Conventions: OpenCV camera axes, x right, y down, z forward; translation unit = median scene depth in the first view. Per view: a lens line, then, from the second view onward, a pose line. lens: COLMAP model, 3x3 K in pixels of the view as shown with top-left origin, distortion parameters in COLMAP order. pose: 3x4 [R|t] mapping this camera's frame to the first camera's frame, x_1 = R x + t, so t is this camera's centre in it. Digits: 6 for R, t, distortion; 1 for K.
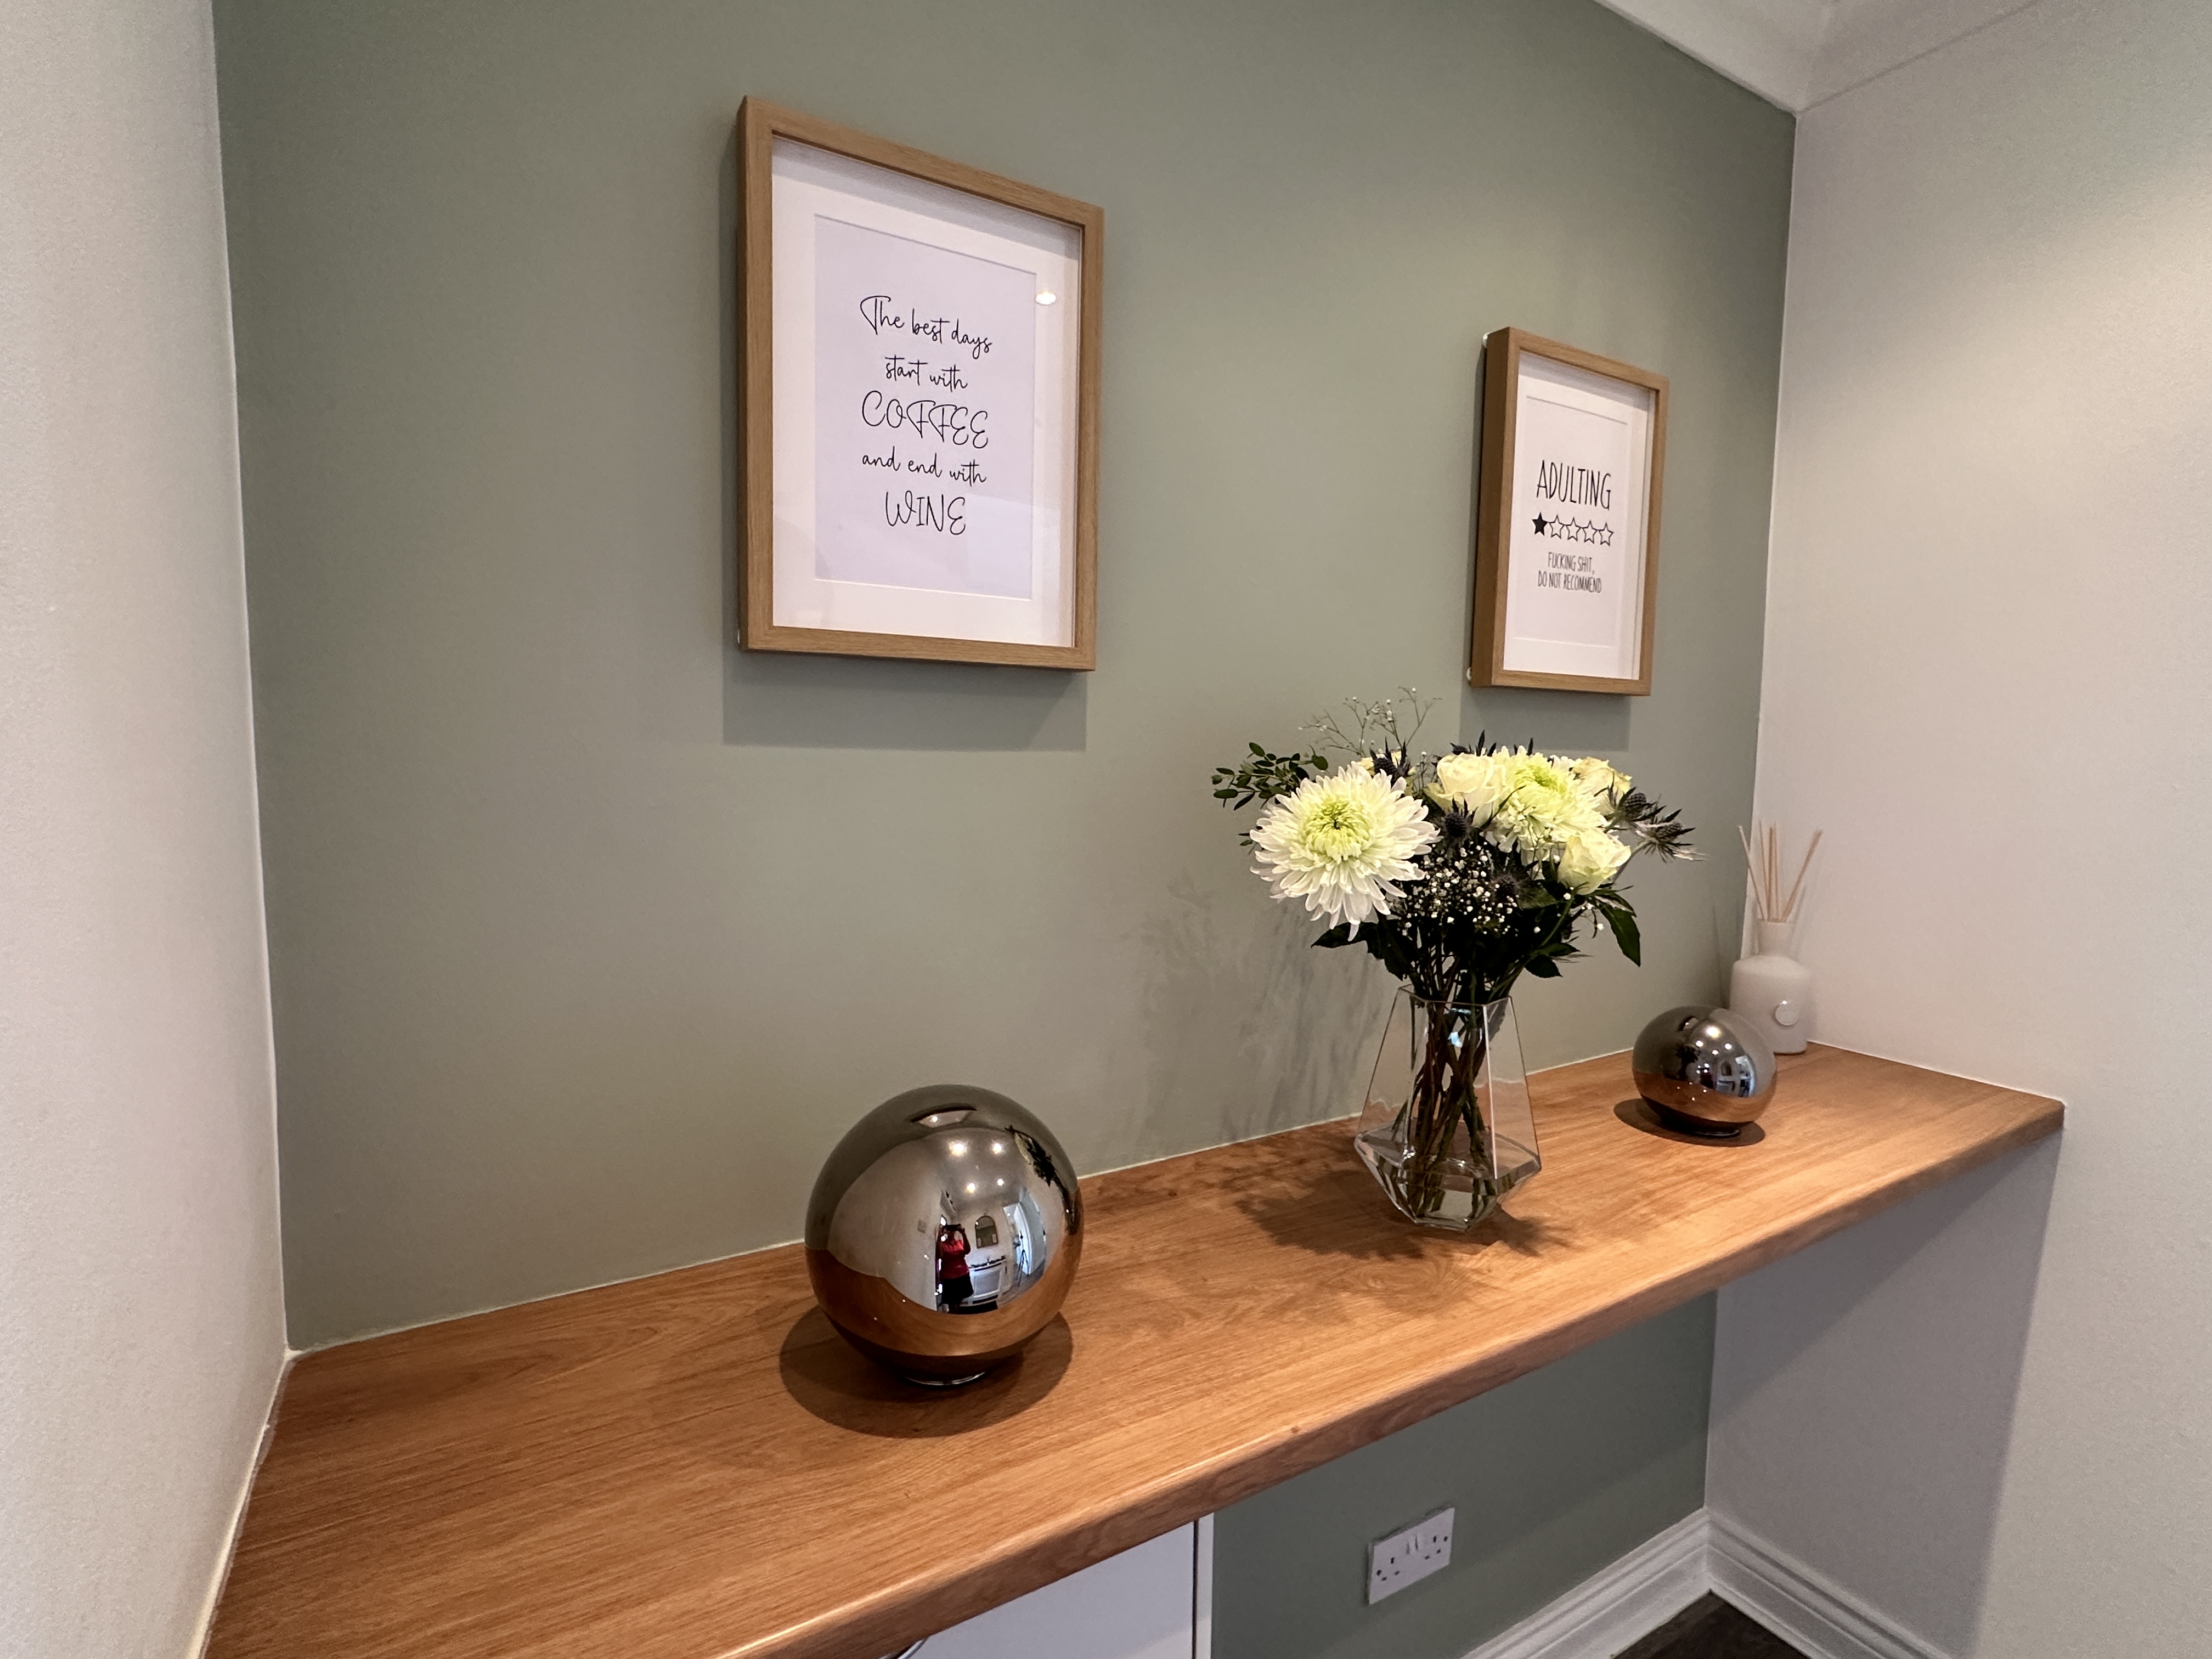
lens RADIAL K [[1062.0, 0, 1109.1], [0, 1062.0, 821.6], [0, 0, 1]] dist [0.000075, 0.000436]
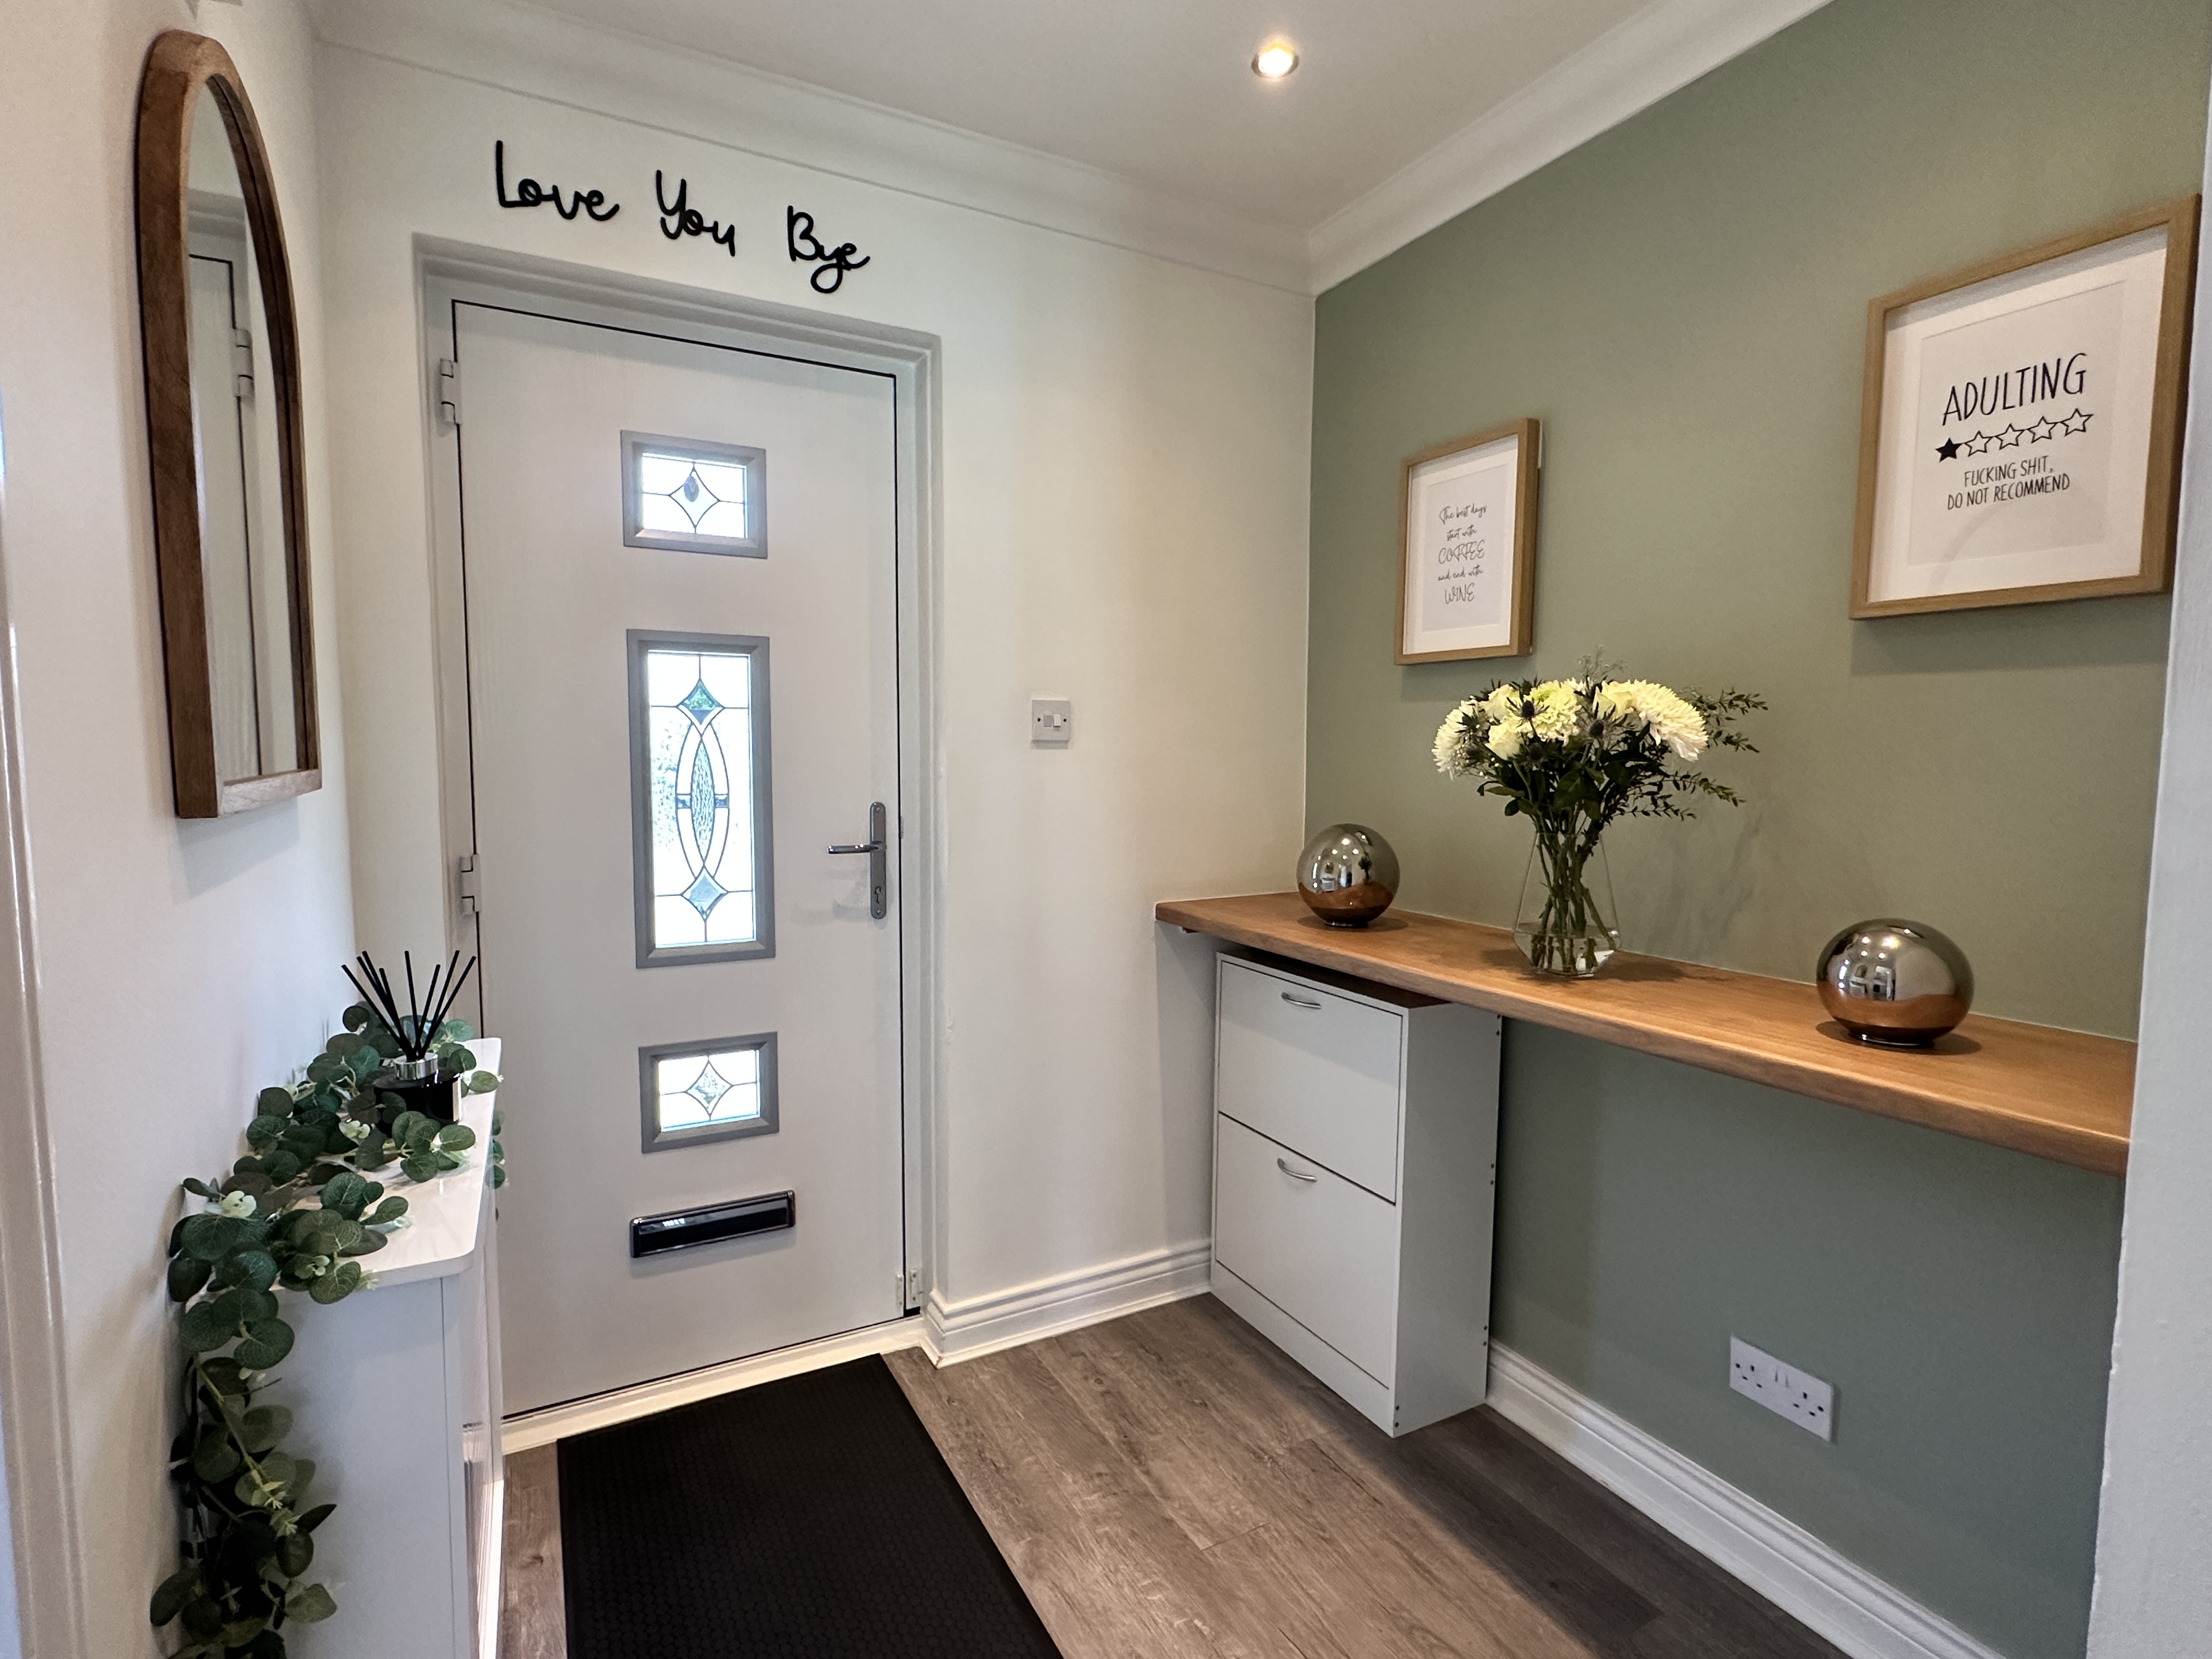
lens RADIAL K [[1062.0, 0, 1109.1], [0, 1062.0, 821.6], [0, 0, 1]] dist [0.000075, 0.000436]
pose [[-0.041481, 0.056196, -0.997558, 1.621145], [-0.082226, 0.994838, 0.059462, 0.086628], [0.995750, 0.084491, -0.036646, 0.297052]]
